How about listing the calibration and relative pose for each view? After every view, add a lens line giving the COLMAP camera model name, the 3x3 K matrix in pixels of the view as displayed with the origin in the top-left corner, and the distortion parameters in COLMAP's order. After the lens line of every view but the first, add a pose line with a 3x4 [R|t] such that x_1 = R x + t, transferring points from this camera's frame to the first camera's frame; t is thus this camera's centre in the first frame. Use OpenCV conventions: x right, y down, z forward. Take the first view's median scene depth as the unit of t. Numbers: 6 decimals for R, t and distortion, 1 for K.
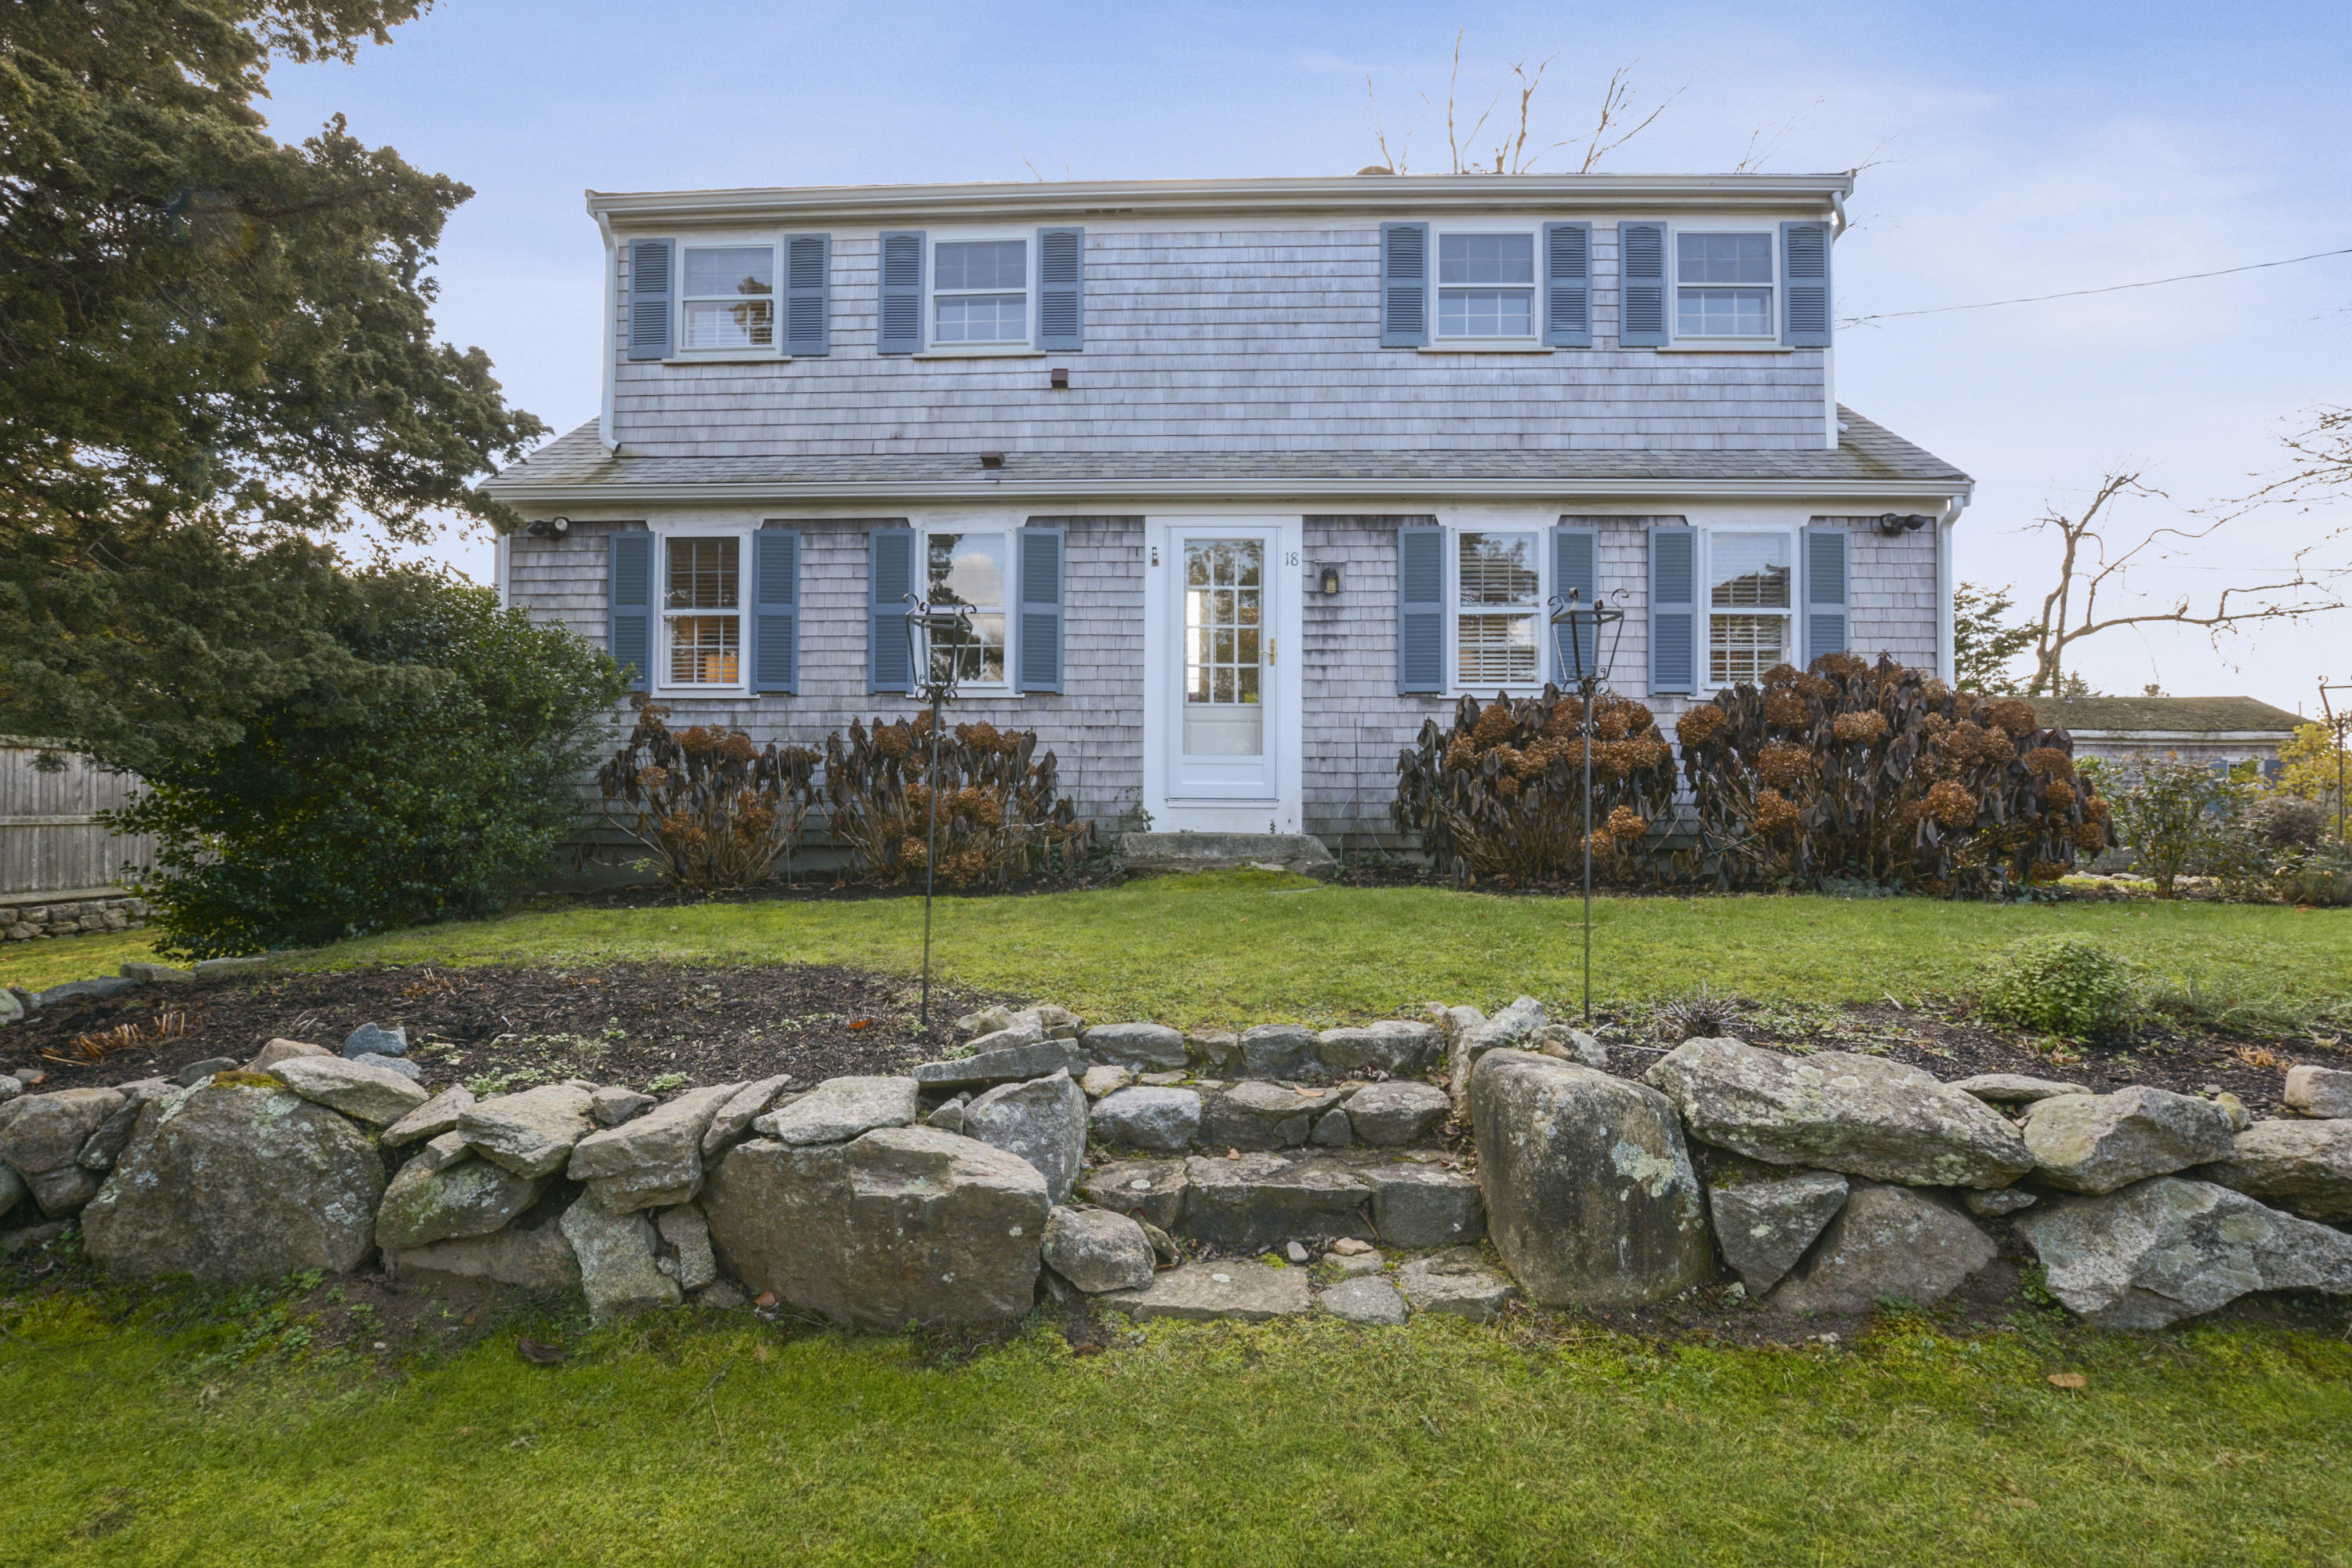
lens RADIAL K [[1053.5, 0, 1182.6], [0, 1053.5, 785.4], [0, 0, 1]] dist [-0.025762, 0.001708]
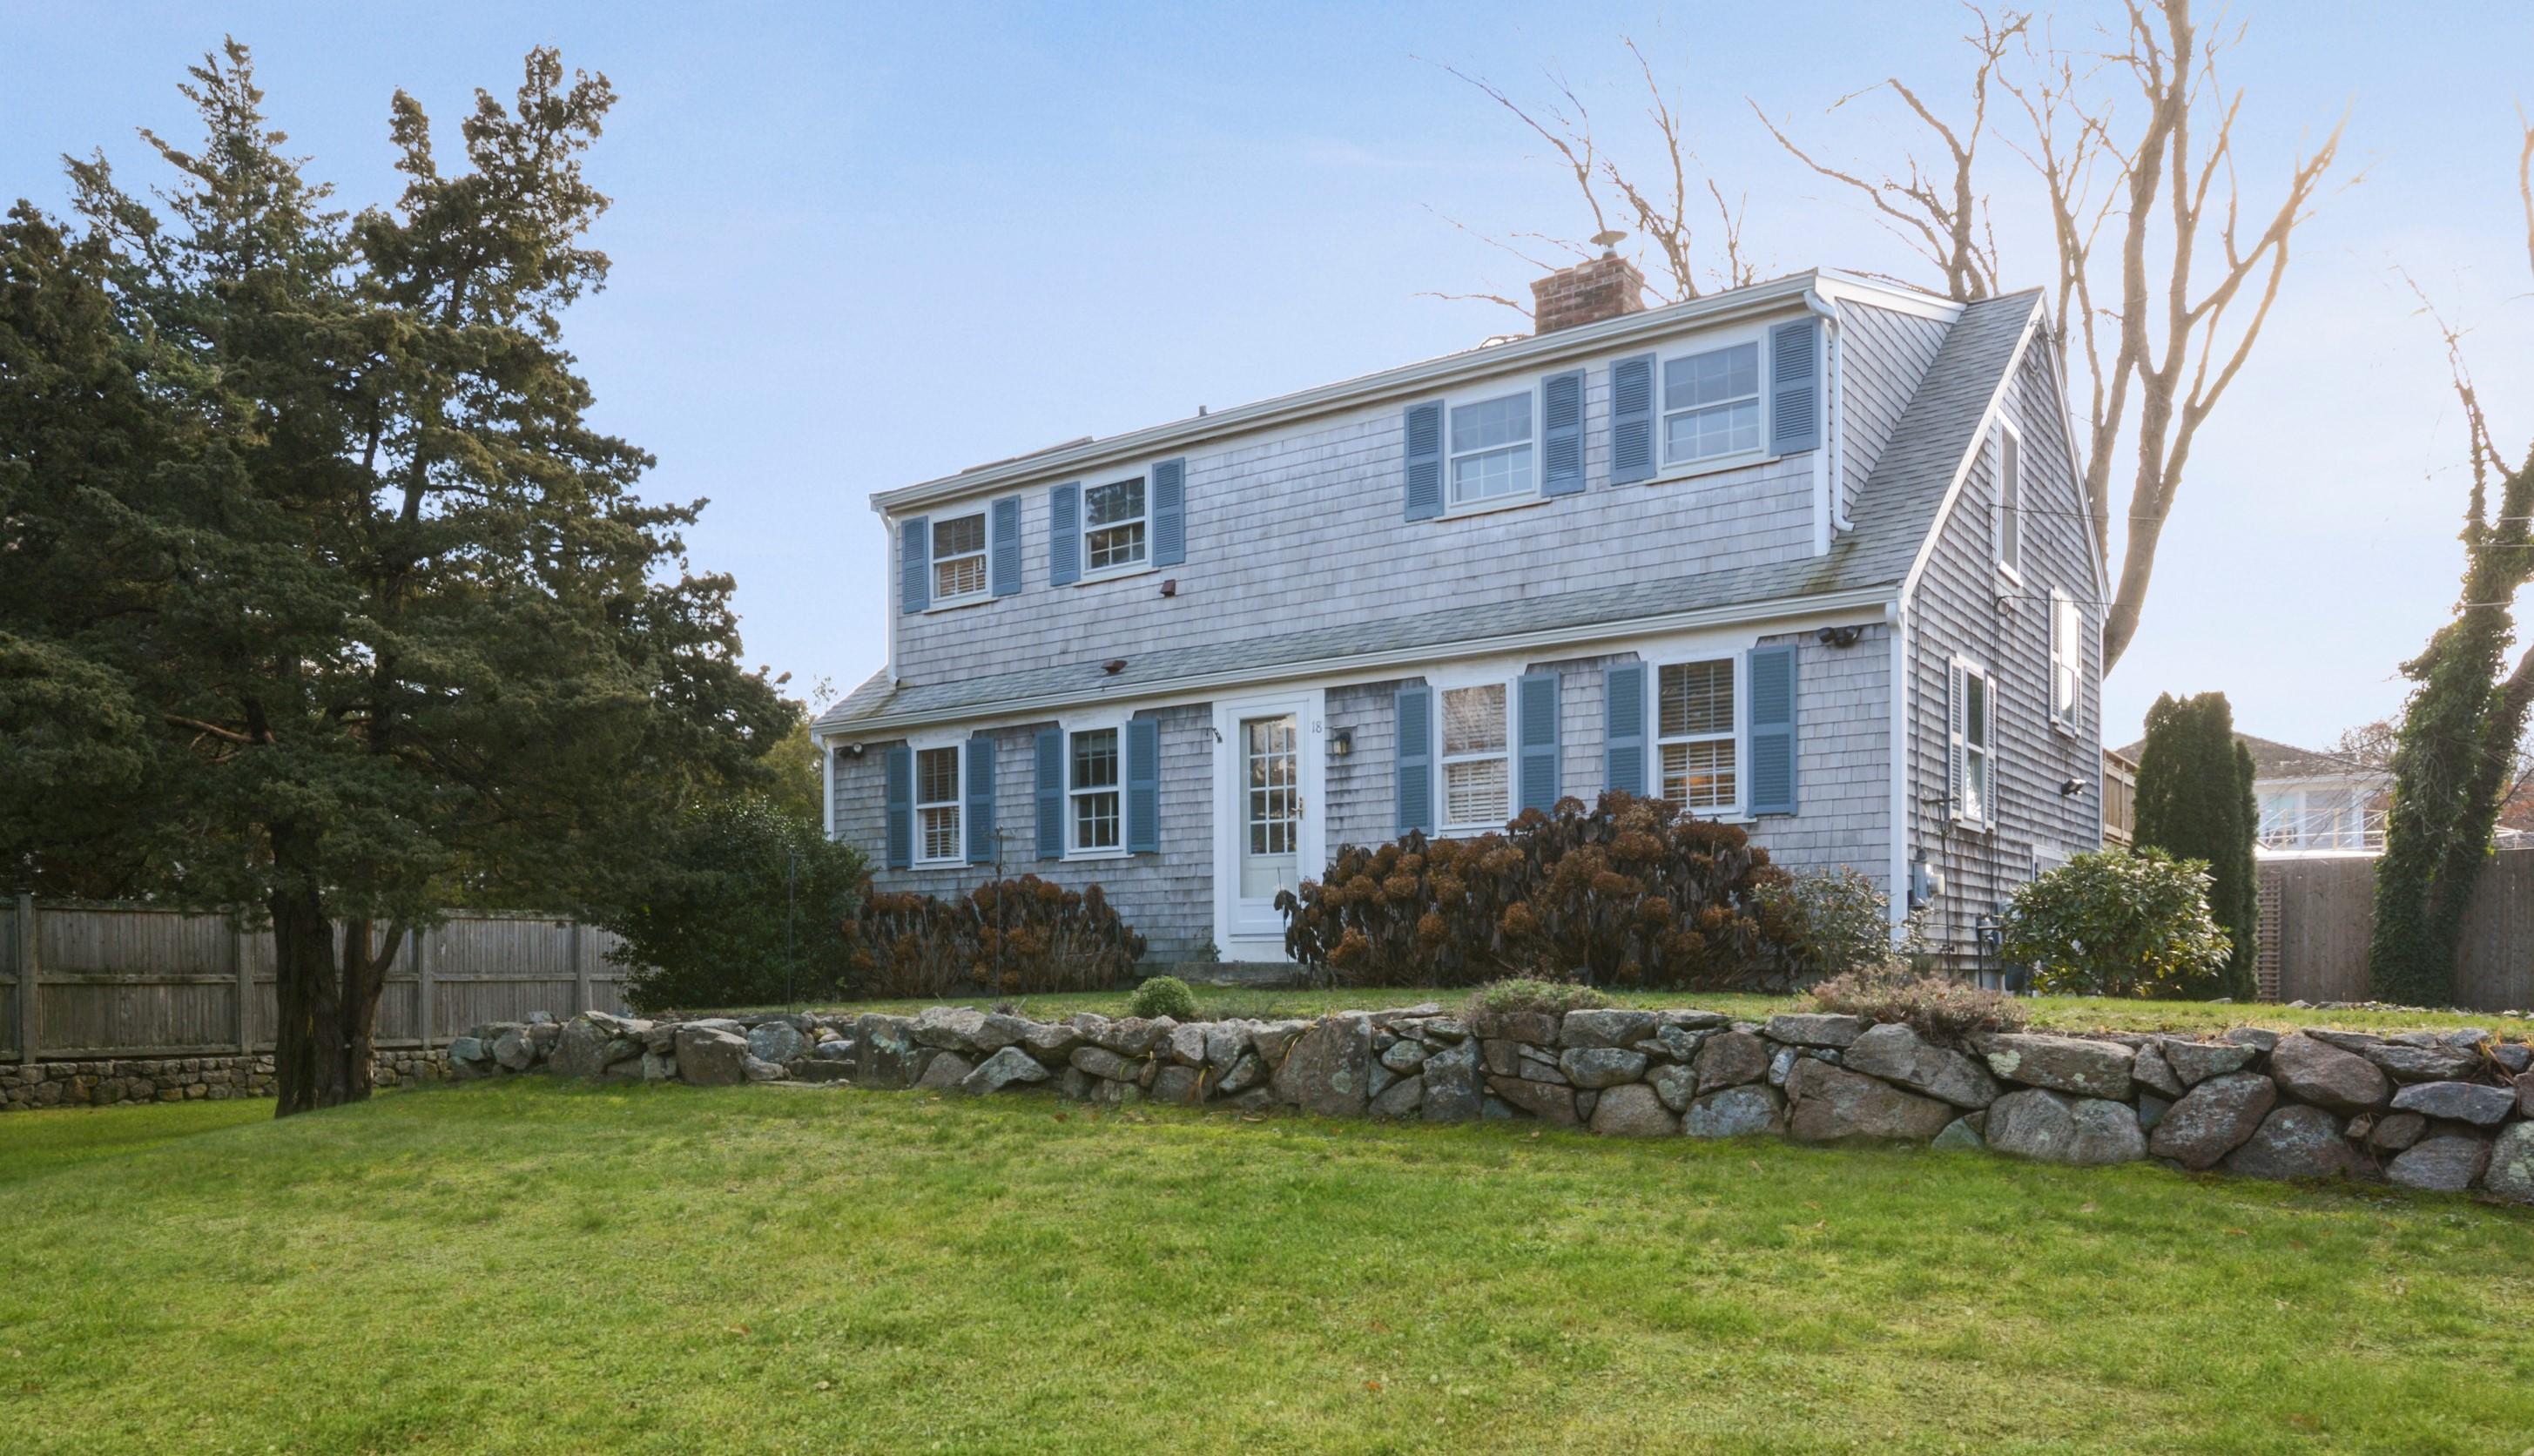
lens RADIAL K [[1793.5, 0, 1133.2], [0, 1793.5, 998.5], [0, 0, 1]] dist [-0.013486, 0.010210]
pose [[0.818200, -0.004888, -0.574914, 1.055851], [0.019930, 0.999604, 0.019865, 0.041167], [0.574589, -0.027712, 0.817973, -0.735714]]
